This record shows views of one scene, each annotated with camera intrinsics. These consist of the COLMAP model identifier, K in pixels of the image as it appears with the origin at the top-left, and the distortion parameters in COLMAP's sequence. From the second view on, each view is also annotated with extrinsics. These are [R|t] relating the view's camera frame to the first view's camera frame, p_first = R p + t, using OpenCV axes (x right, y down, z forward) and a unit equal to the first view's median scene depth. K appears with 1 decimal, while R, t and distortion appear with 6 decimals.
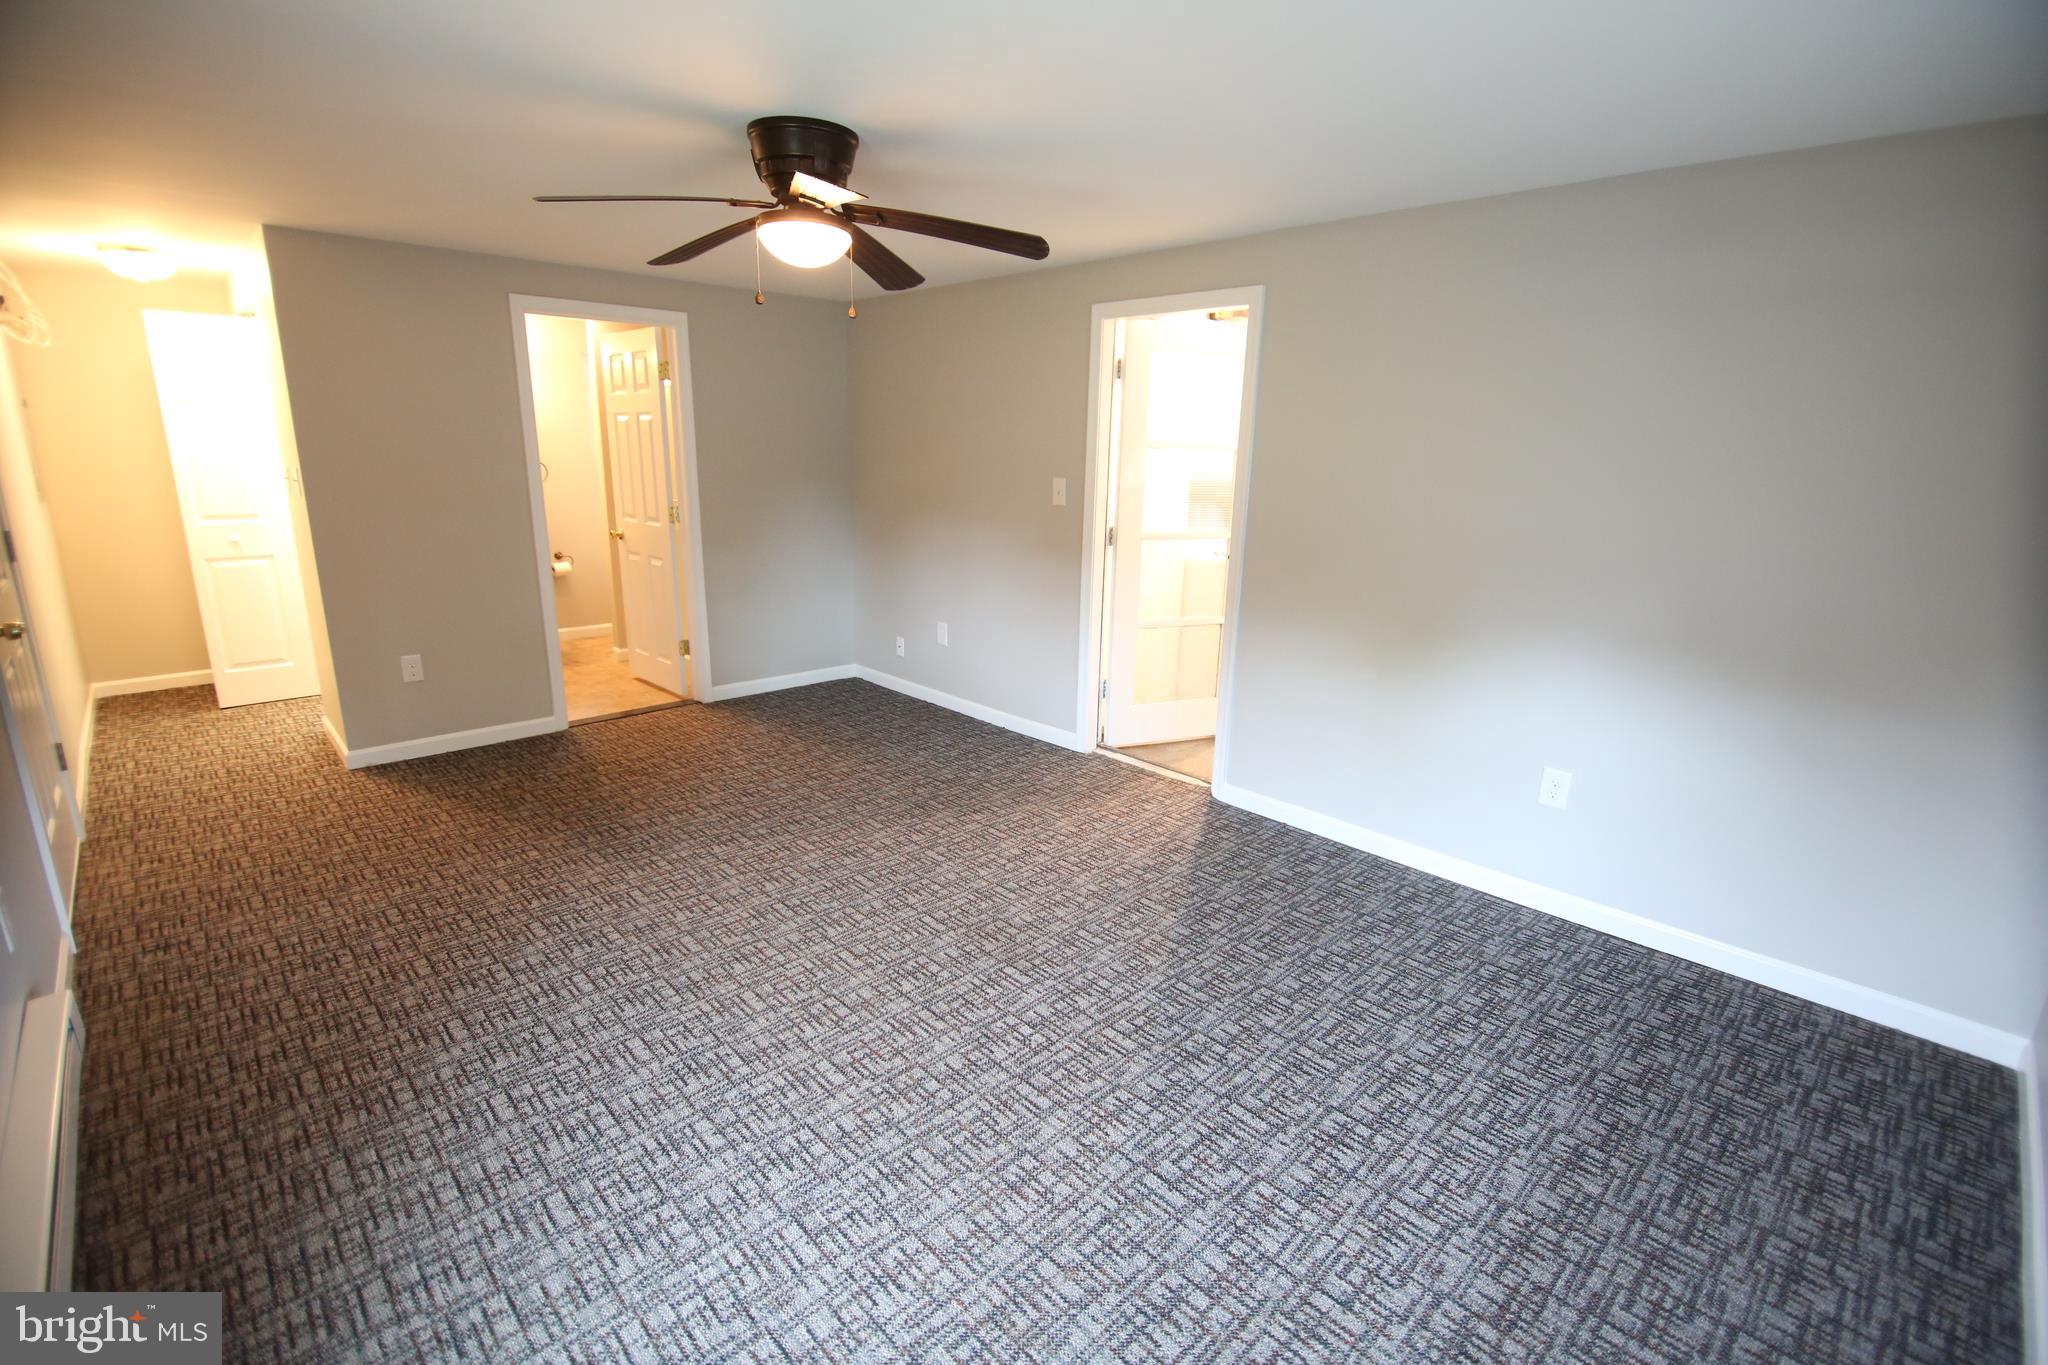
lens RADIAL K [[913.8, 0, 1021.4], [0, 913.8, 674.2], [0, 0, 1]] dist [-0.003181, -0.009878]
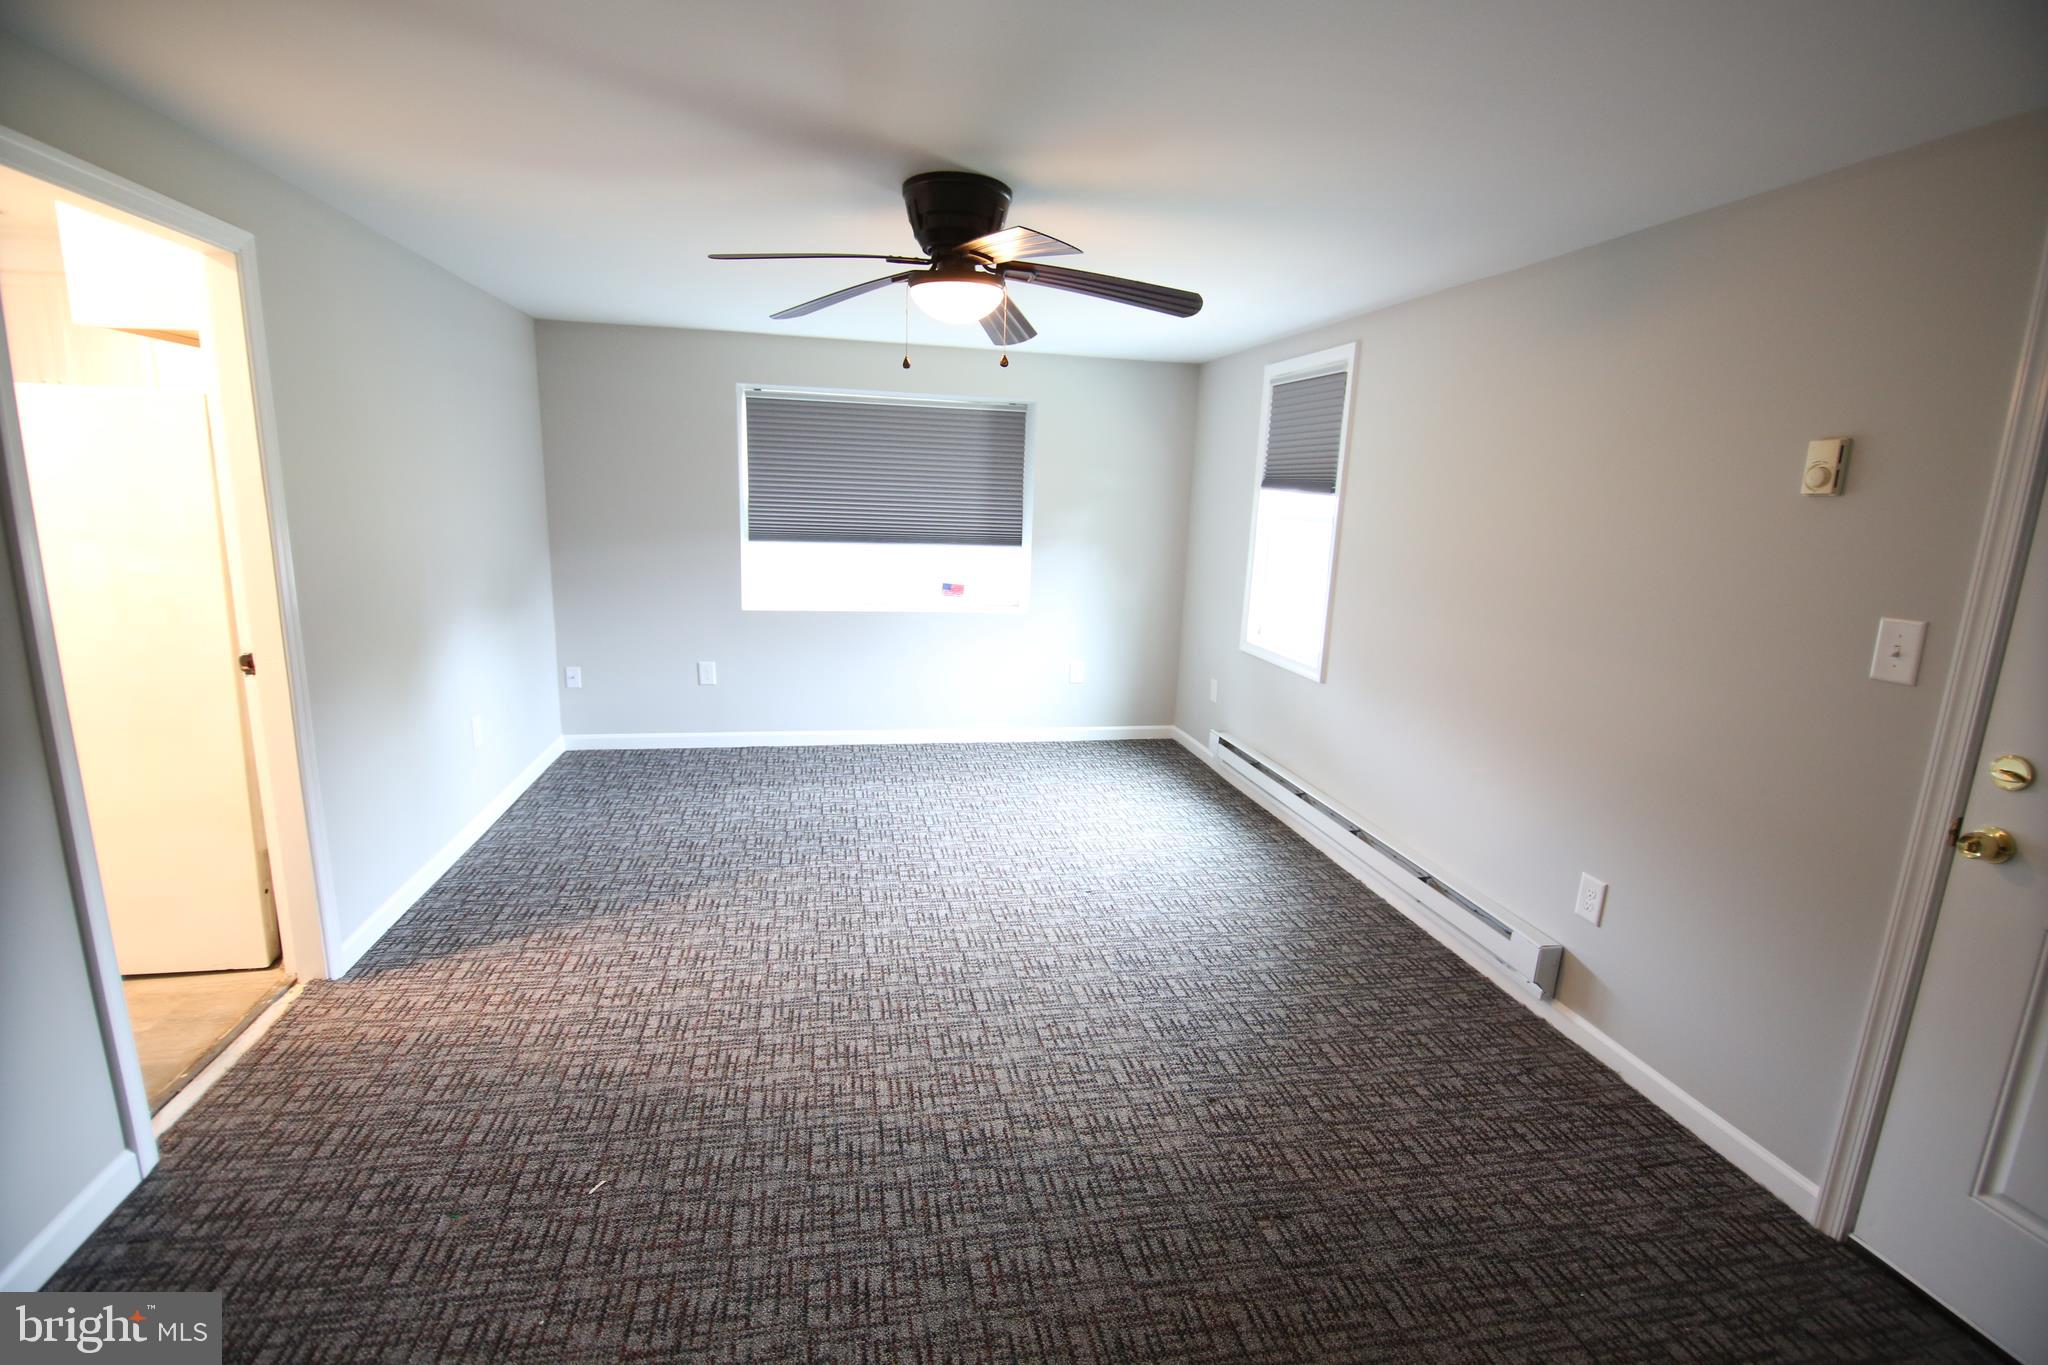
lens RADIAL K [[913.8, 0, 1021.4], [0, 913.8, 674.2], [0, 0, 1]] dist [-0.003181, -0.009878]
pose [[-0.844453, -0.156062, 0.512391, -0.713150], [0.077131, 0.911212, 0.404651, -0.412505], [-0.530047, 0.381230, -0.757439, 1.541303]]
